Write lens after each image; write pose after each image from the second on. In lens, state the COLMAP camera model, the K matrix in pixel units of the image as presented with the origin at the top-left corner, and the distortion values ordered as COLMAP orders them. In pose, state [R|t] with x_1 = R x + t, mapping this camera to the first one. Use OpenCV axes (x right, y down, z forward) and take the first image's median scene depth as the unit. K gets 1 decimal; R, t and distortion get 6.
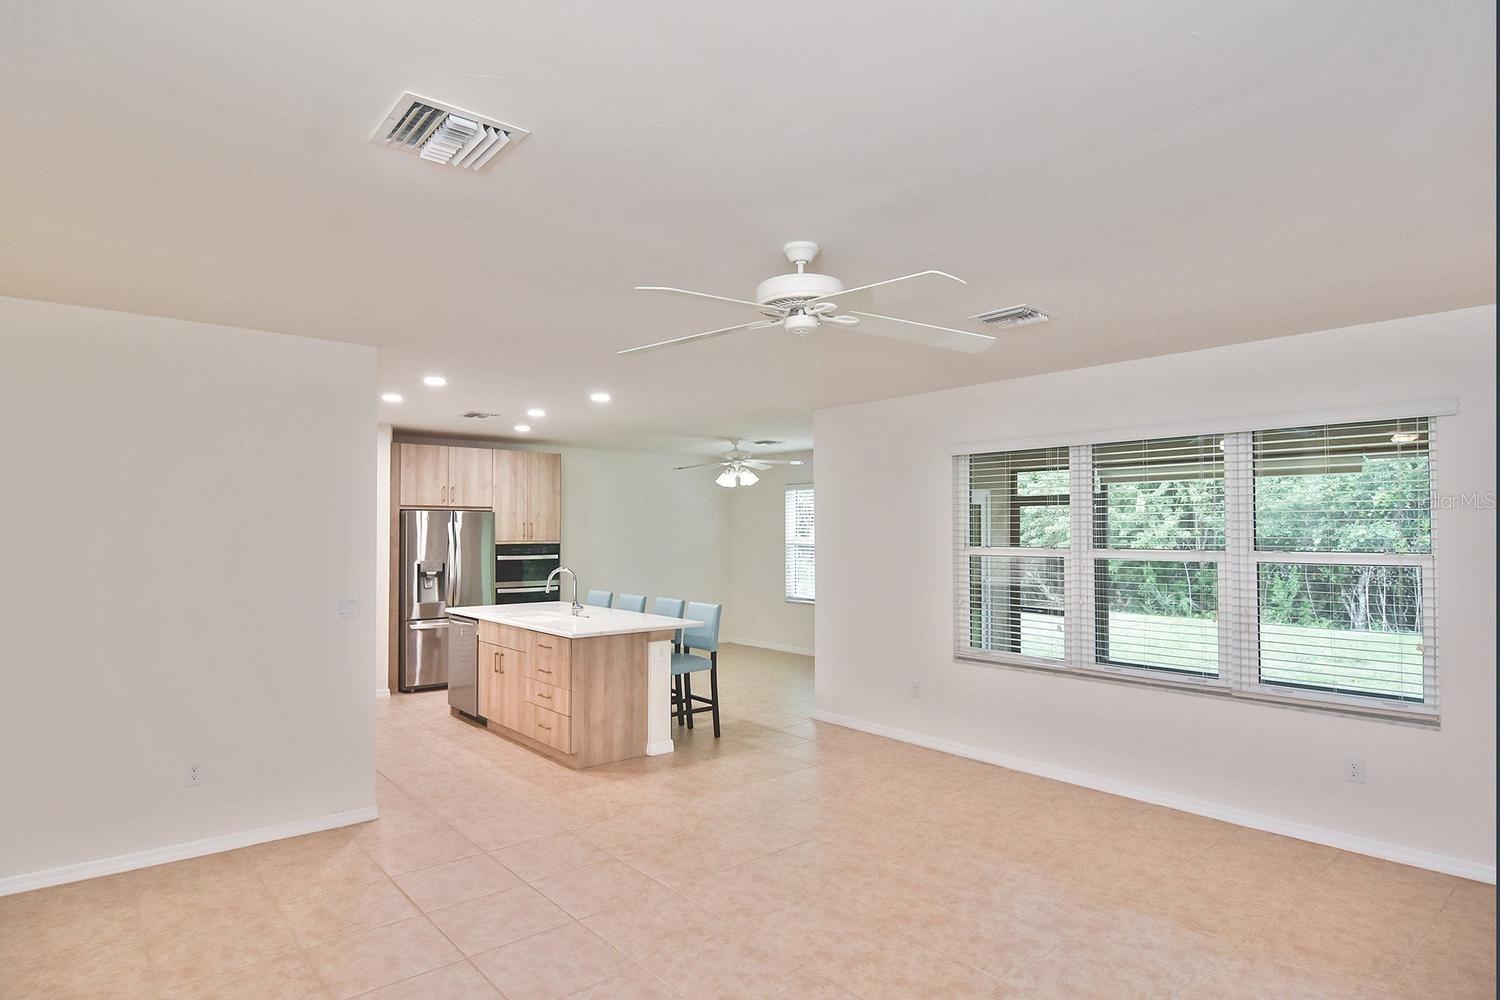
lens RADIAL K [[830.6, 0, 750.6], [0, 830.6, 512.5], [0, 0, 1]] dist [-0.008416, -0.008581]
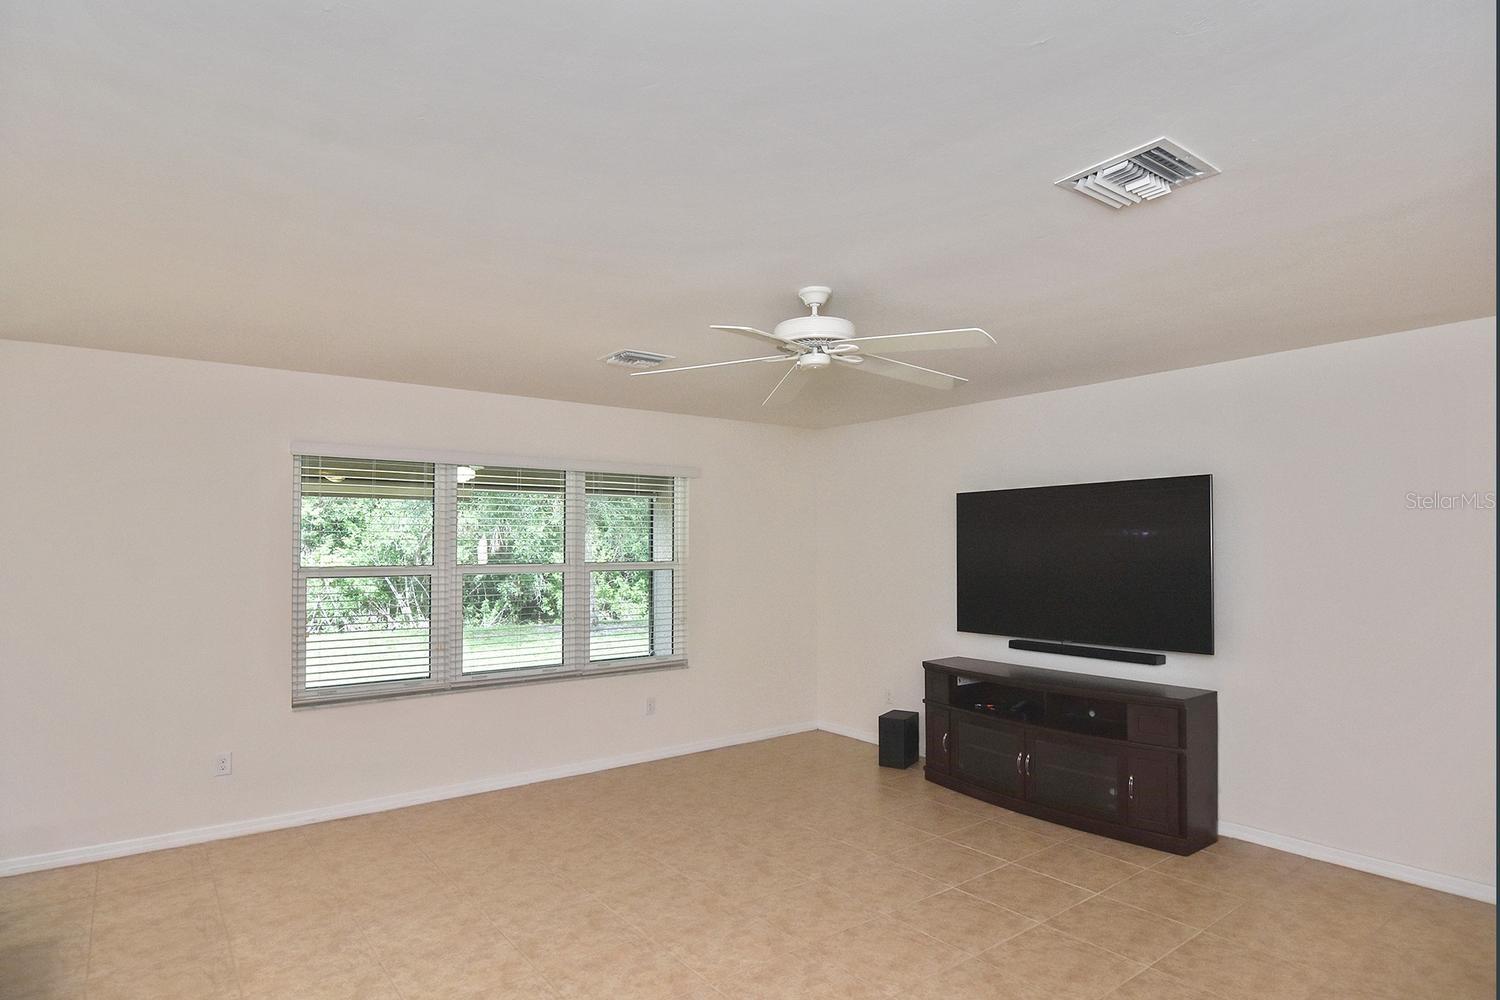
lens RADIAL K [[820.0, 0, 740.6], [0, 820.0, 537.0], [0, 0, 1]] dist [-0.013793, -0.003662]
pose [[0.062928, 0.005642, 0.998002, -0.522892], [-0.014961, 0.999877, -0.004709, 0.006943], [-0.997906, -0.014635, 0.063004, 0.523232]]
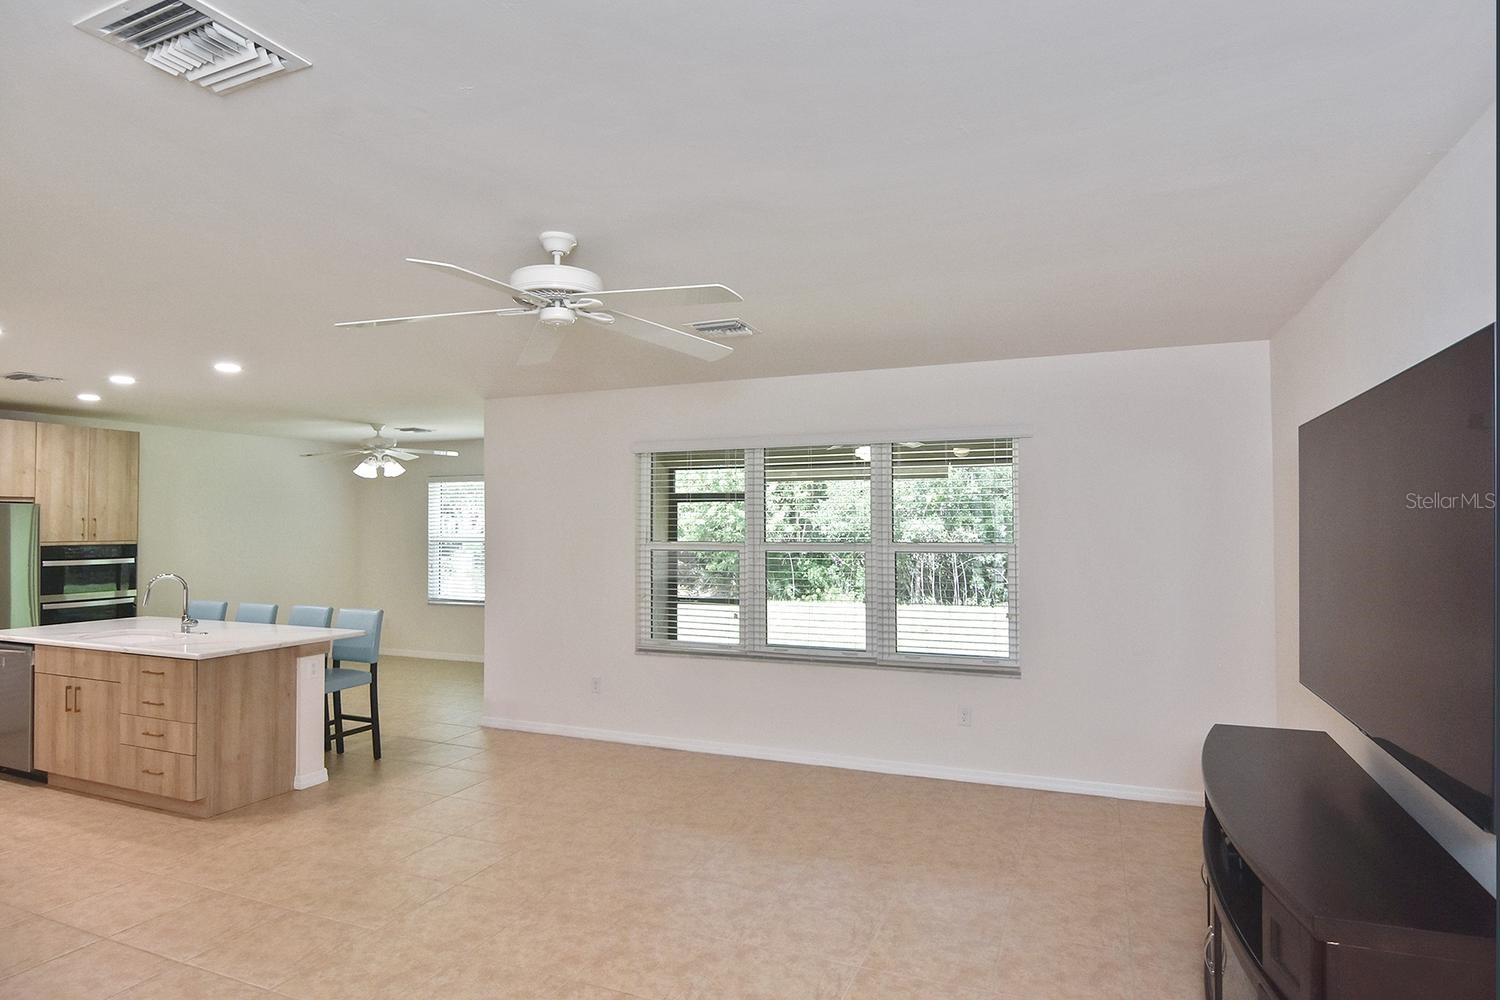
lens RADIAL K [[830.6, 0, 775.4], [0, 830.6, 503.7], [0, 0, 1]] dist [-0.008416, -0.008581]
pose [[0.883578, 0.008309, 0.468210, -0.084597], [-0.006342, 0.999963, -0.005777, -0.001540], [-0.468240, 0.002135, 0.883599, 0.009350]]
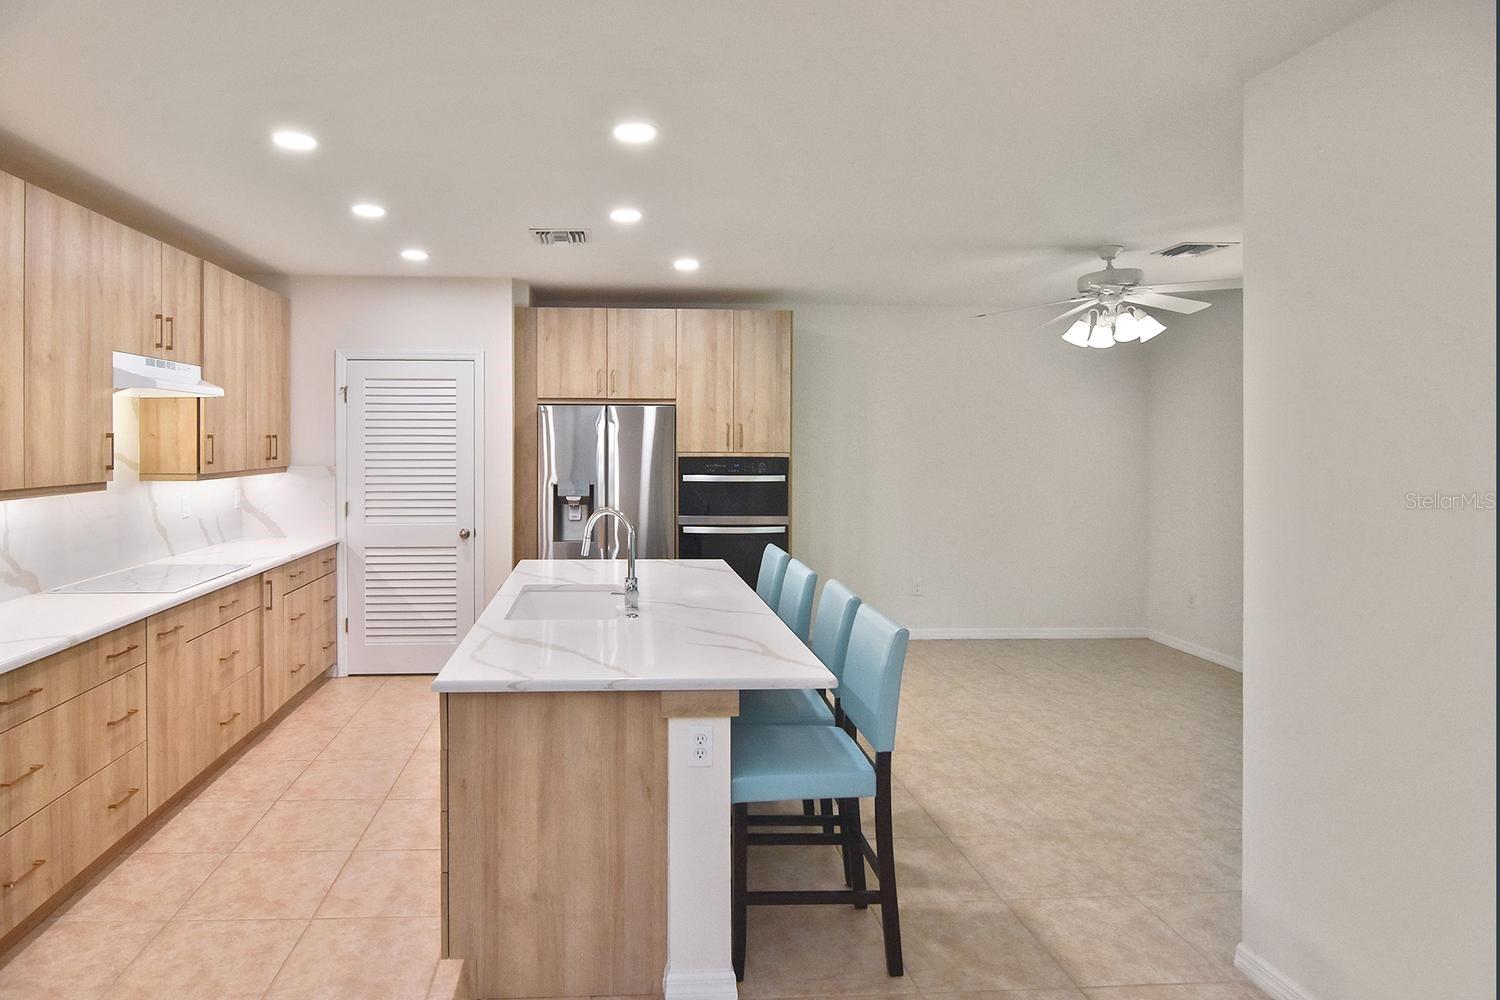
lens RADIAL K [[820.0, 0, 661.5], [0, 820.0, 470.7], [0, 0, 1]] dist [-0.013793, -0.003662]
pose [[0.793687, 0.027229, -0.607717, 0.098468], [0.003948, 0.998746, 0.049905, 0.024159], [0.608313, -0.042008, 0.792584, 0.680405]]
